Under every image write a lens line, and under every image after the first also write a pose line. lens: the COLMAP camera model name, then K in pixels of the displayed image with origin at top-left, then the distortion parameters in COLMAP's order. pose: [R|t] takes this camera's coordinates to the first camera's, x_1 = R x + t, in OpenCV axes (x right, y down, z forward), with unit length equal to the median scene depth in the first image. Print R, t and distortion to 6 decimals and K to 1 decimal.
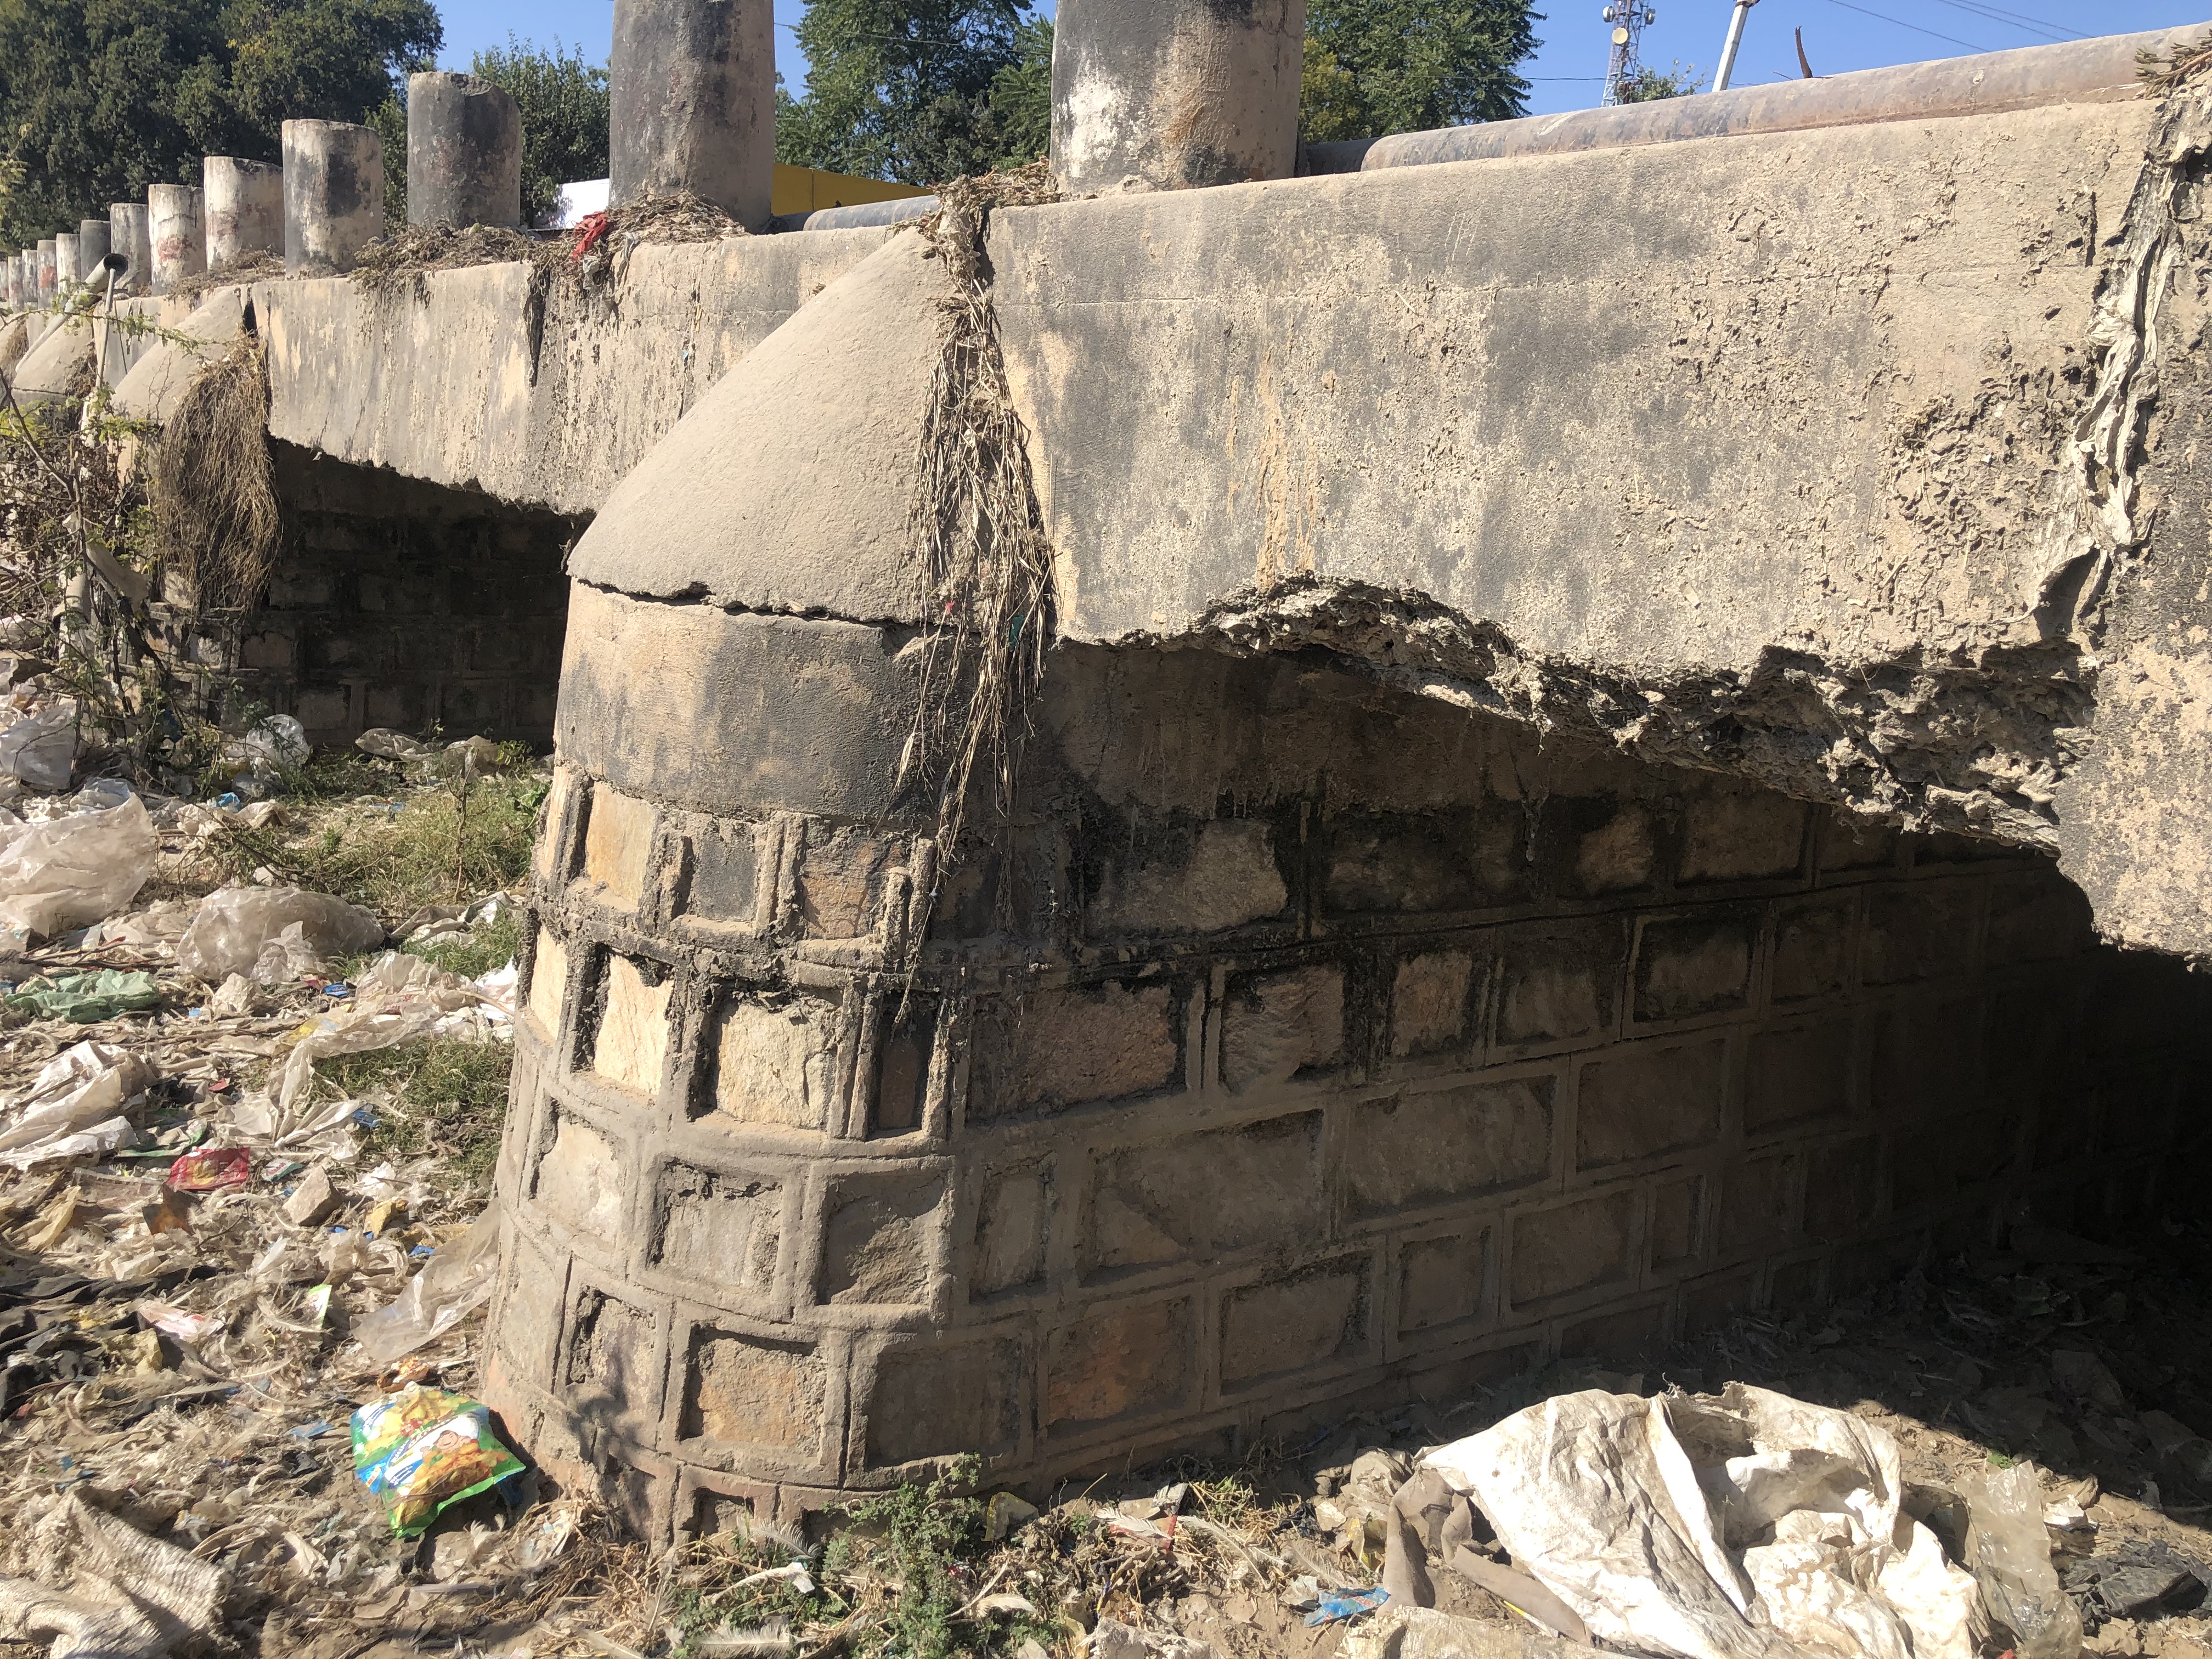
lens RADIAL K [[1889.3, 0, 1106.0], [0, 1889.3, 829.5], [0, 0, 1]] dist [0.037046, 0.011333]
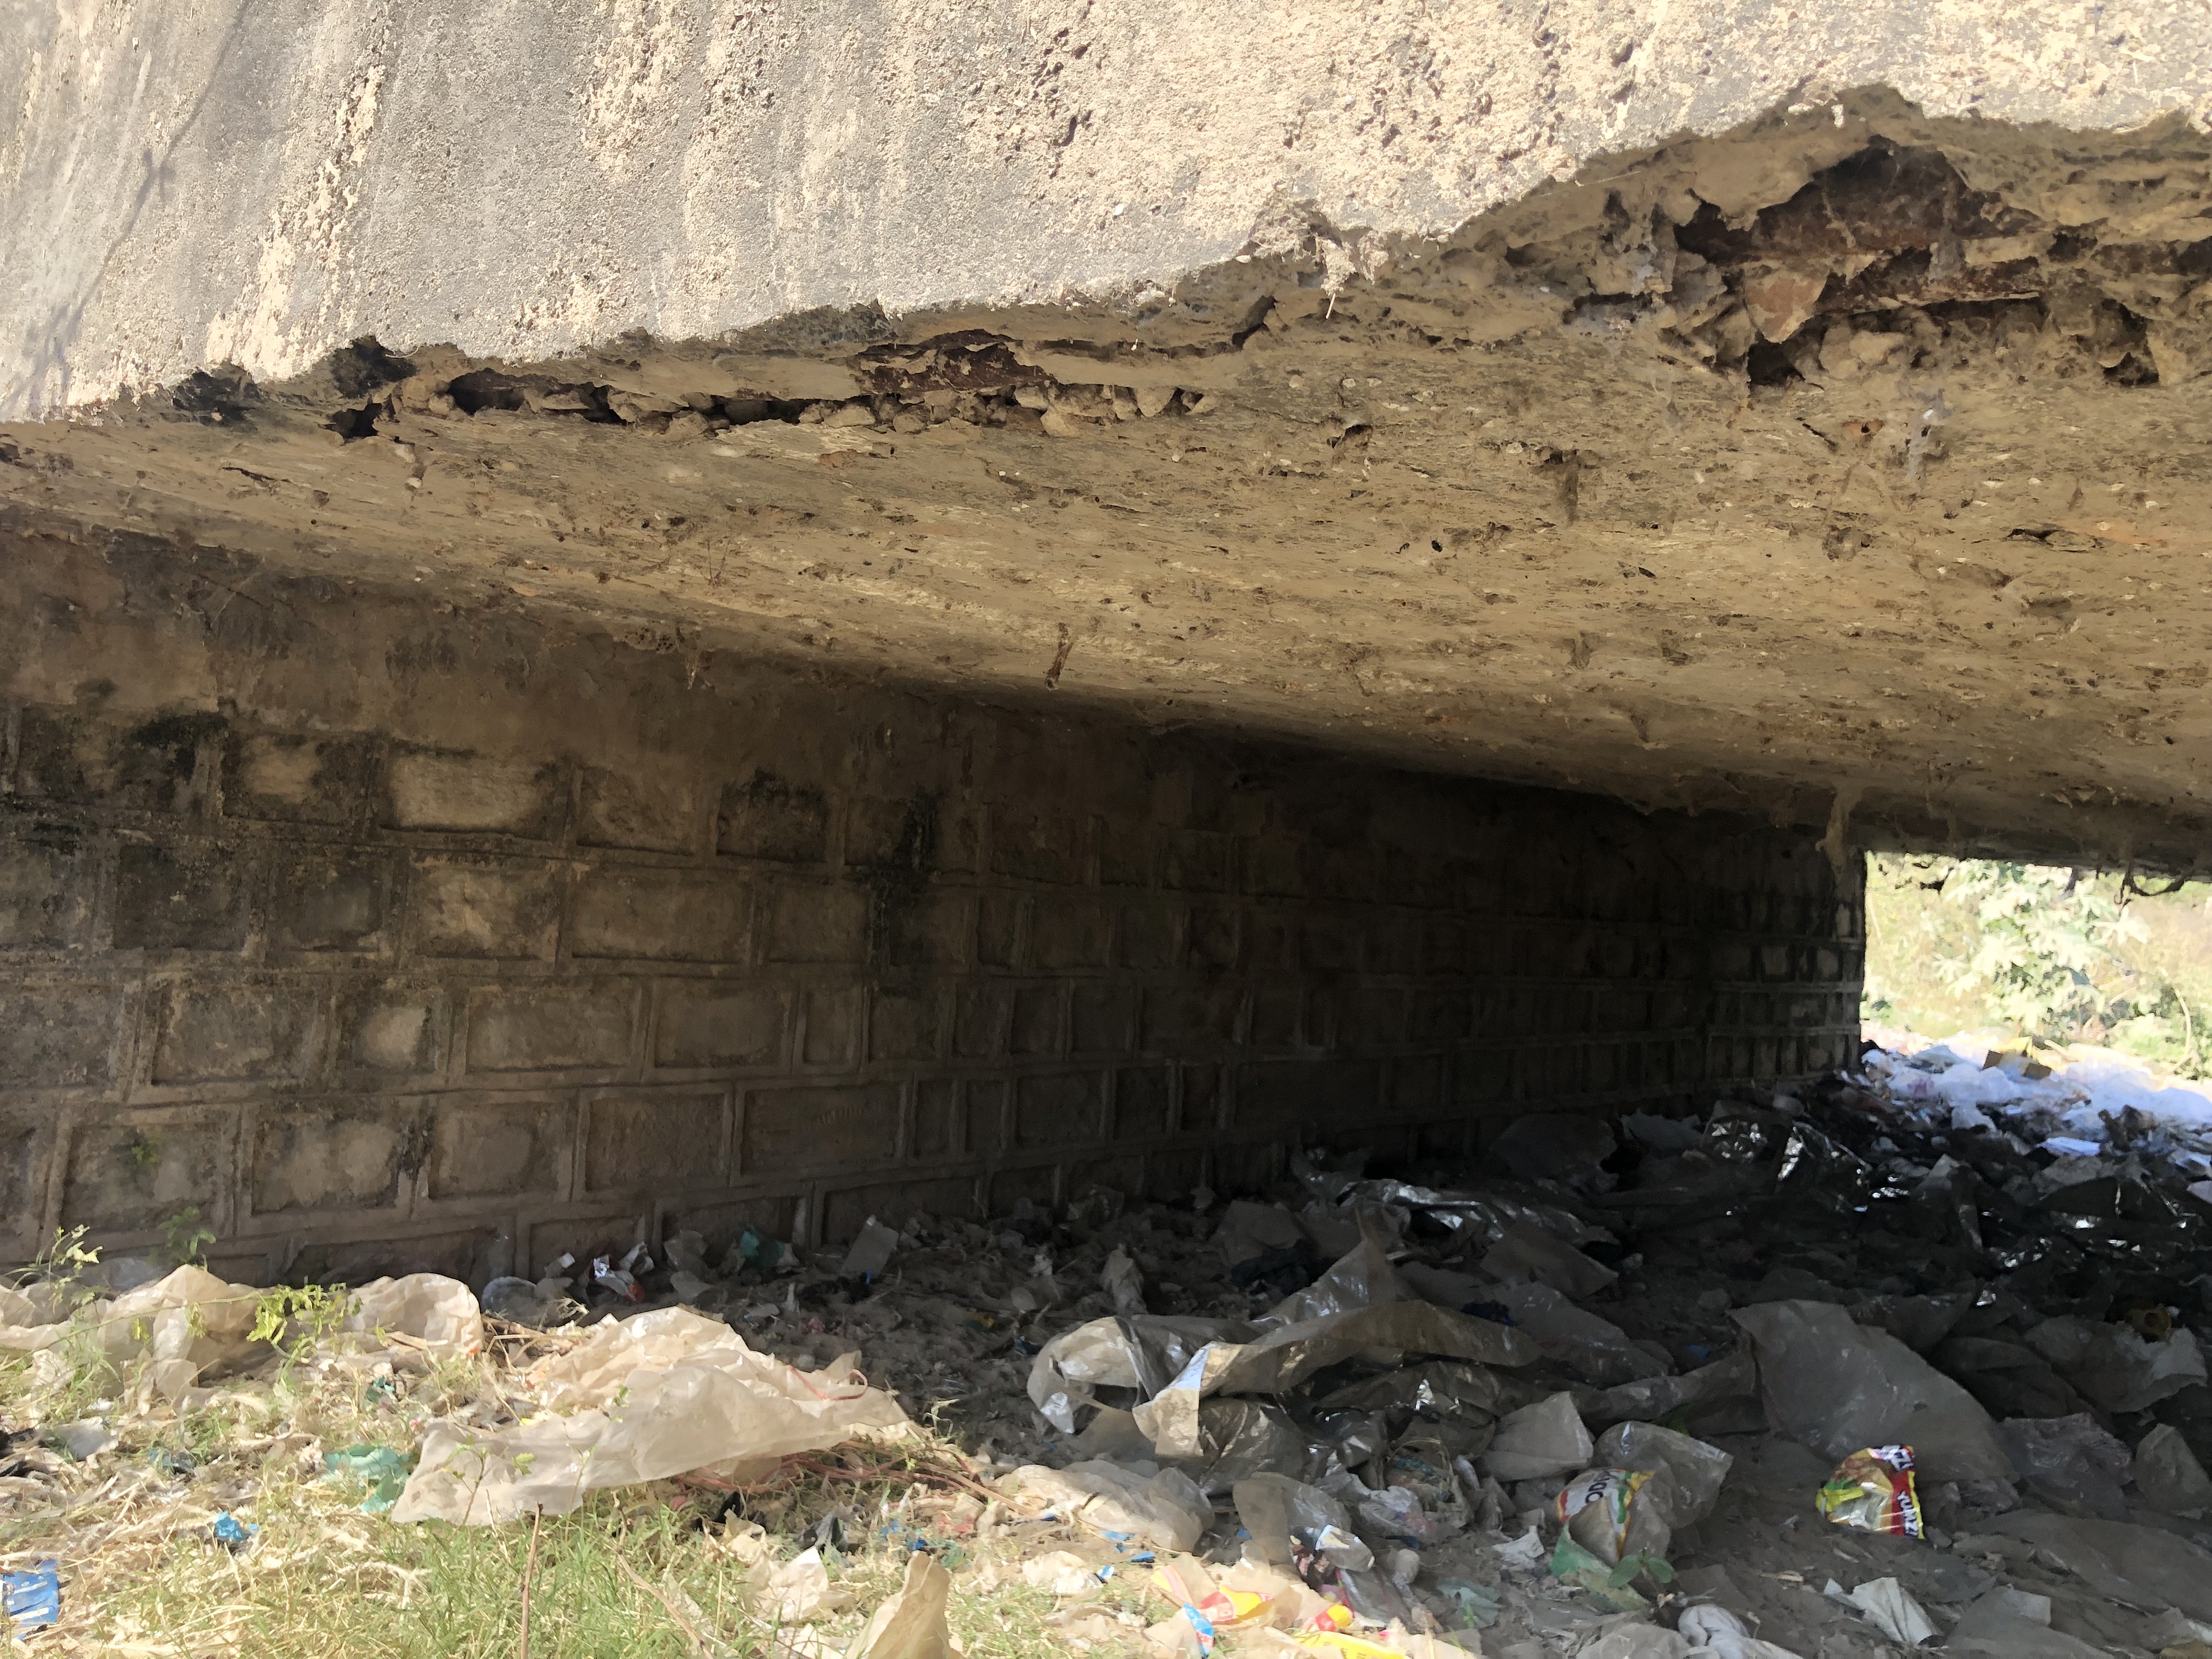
lens RADIAL K [[1831.1, 0, 1105.0], [0, 1831.1, 848.6], [0, 0, 1]] dist [0.001174, 0.037845]
pose [[0.953149, 0.031527, 0.300854, -0.283404], [0.013941, 0.988919, -0.147797, -0.079465], [-0.302180, 0.145067, 0.942148, 0.612315]]
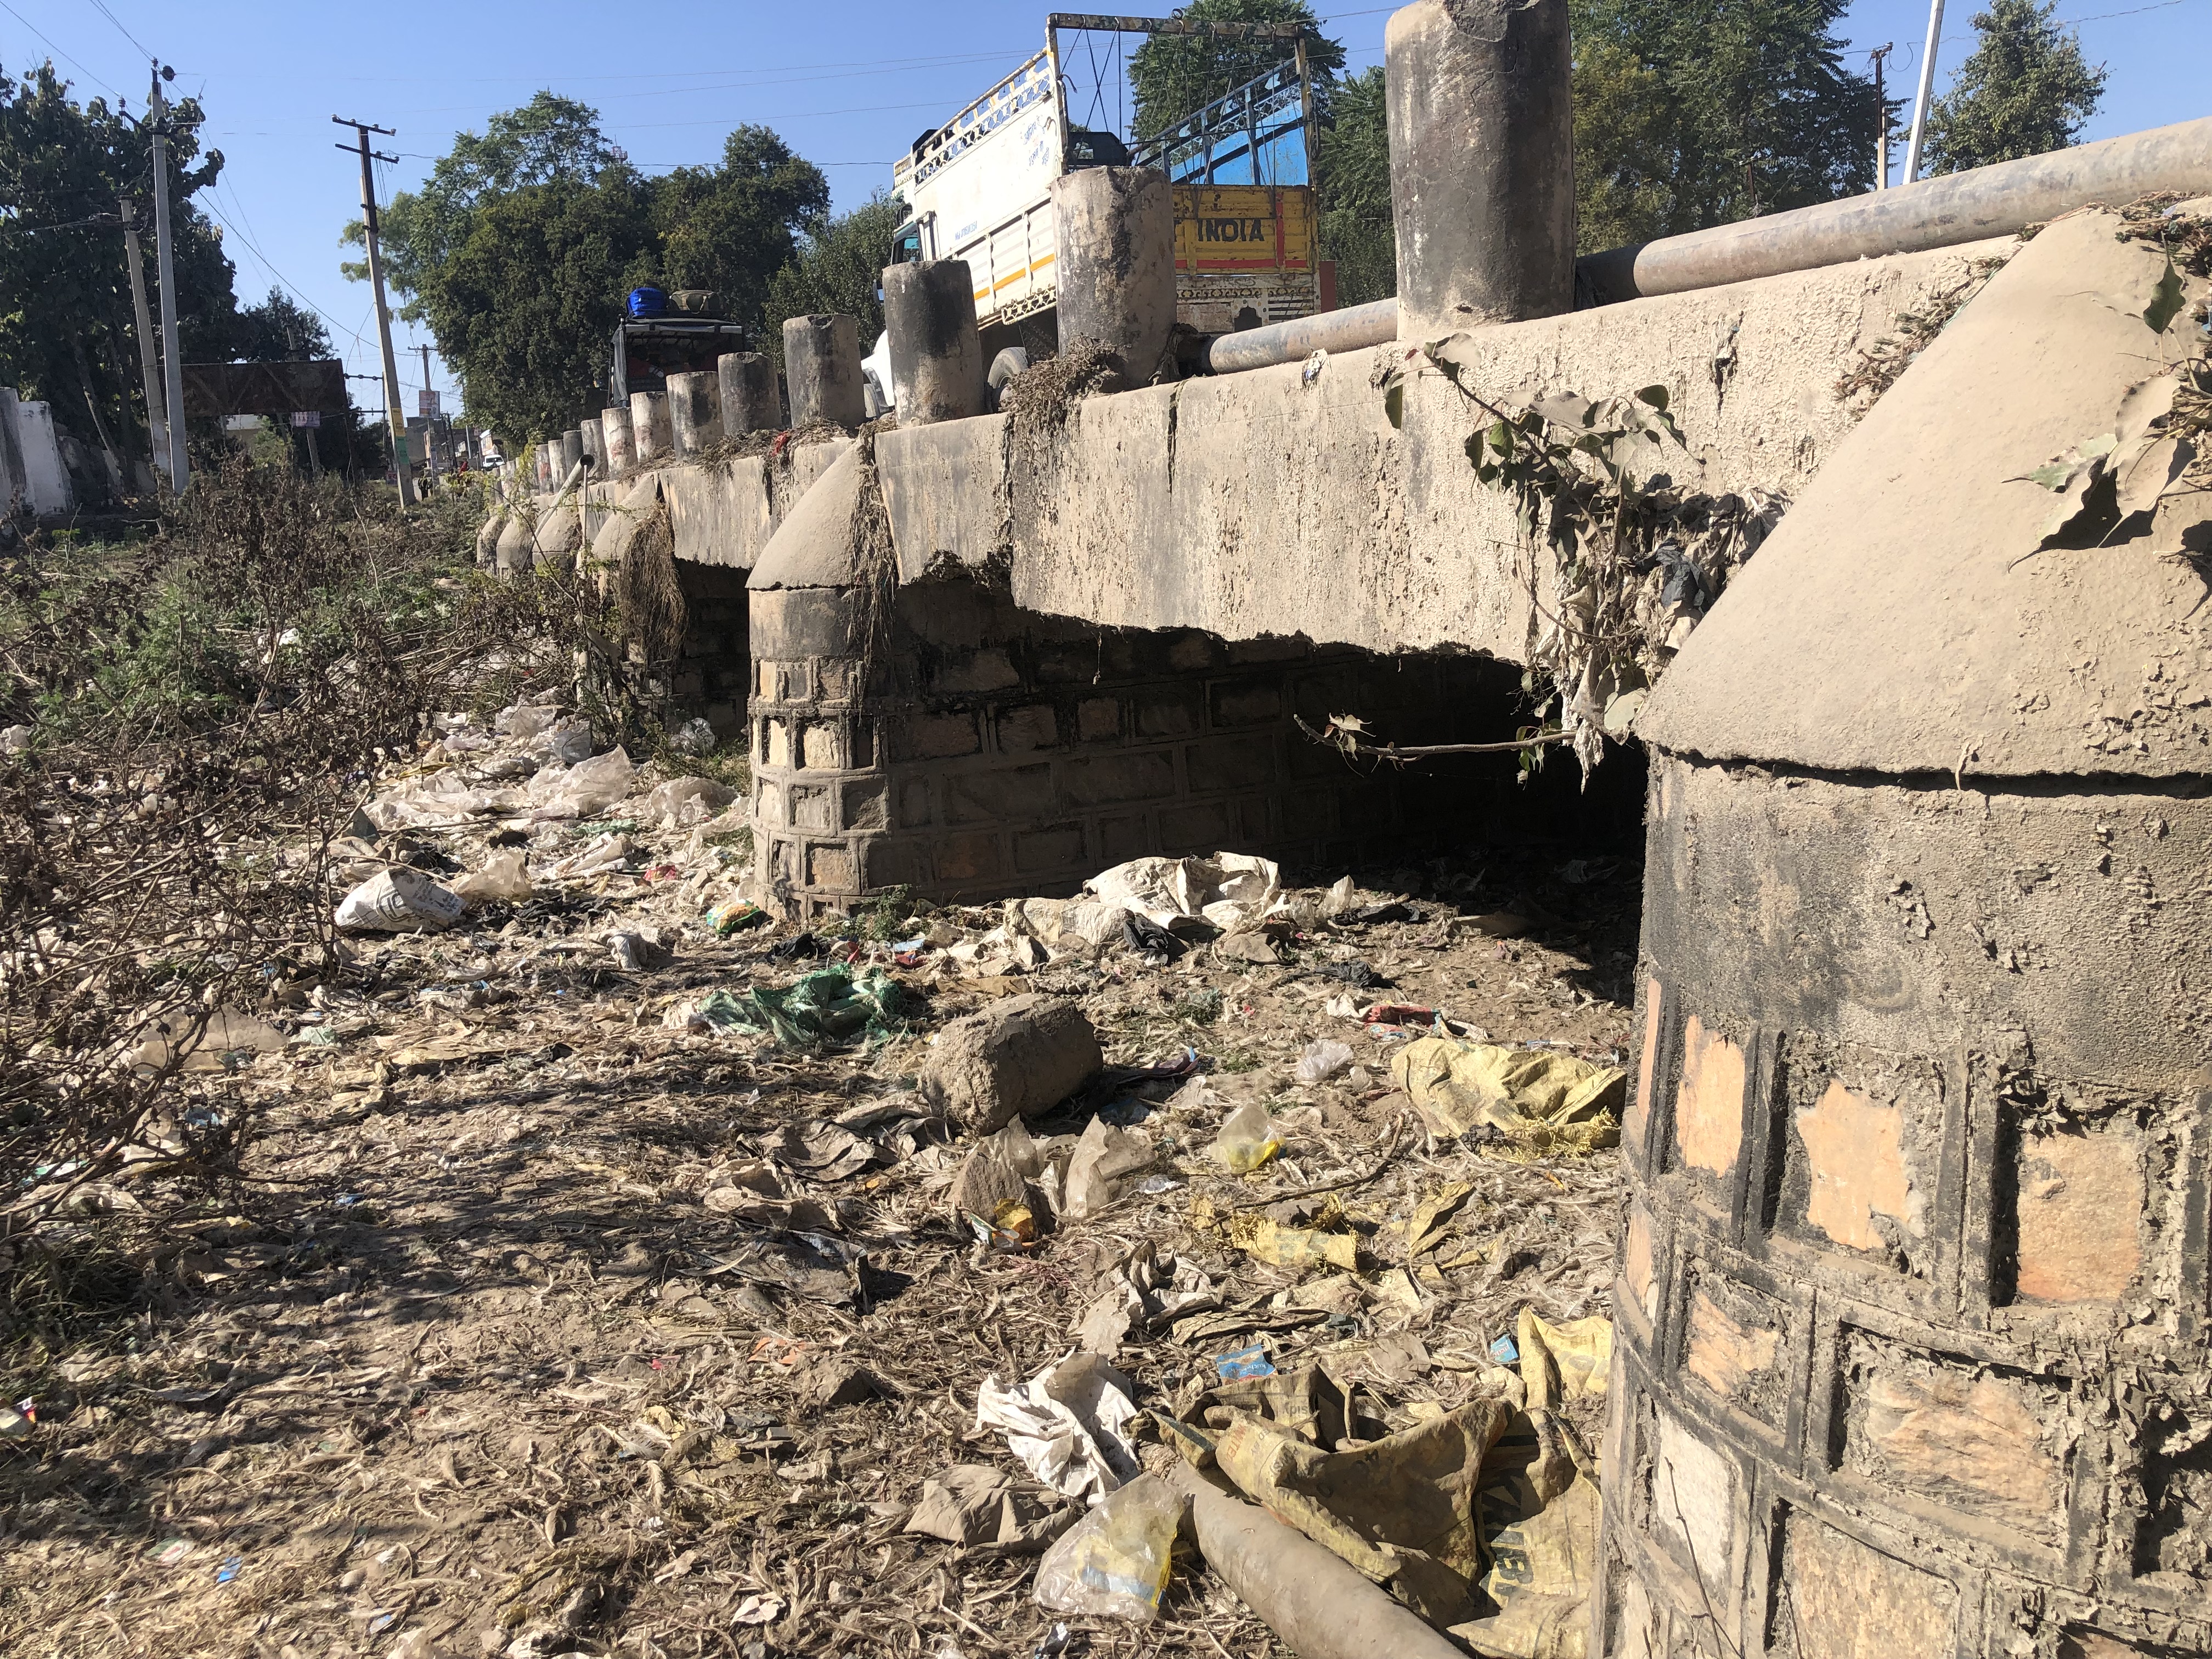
lens RADIAL K [[1816.6, 0, 1108.0], [0, 1816.6, 843.9], [0, 0, 1]] dist [0.110558, -0.147601]
pose [[0.970759, -0.098685, -0.218834, 0.282826], [0.096523, 0.995118, -0.020577, 0.125205], [0.219796, -0.001147, 0.975545, -0.539871]]
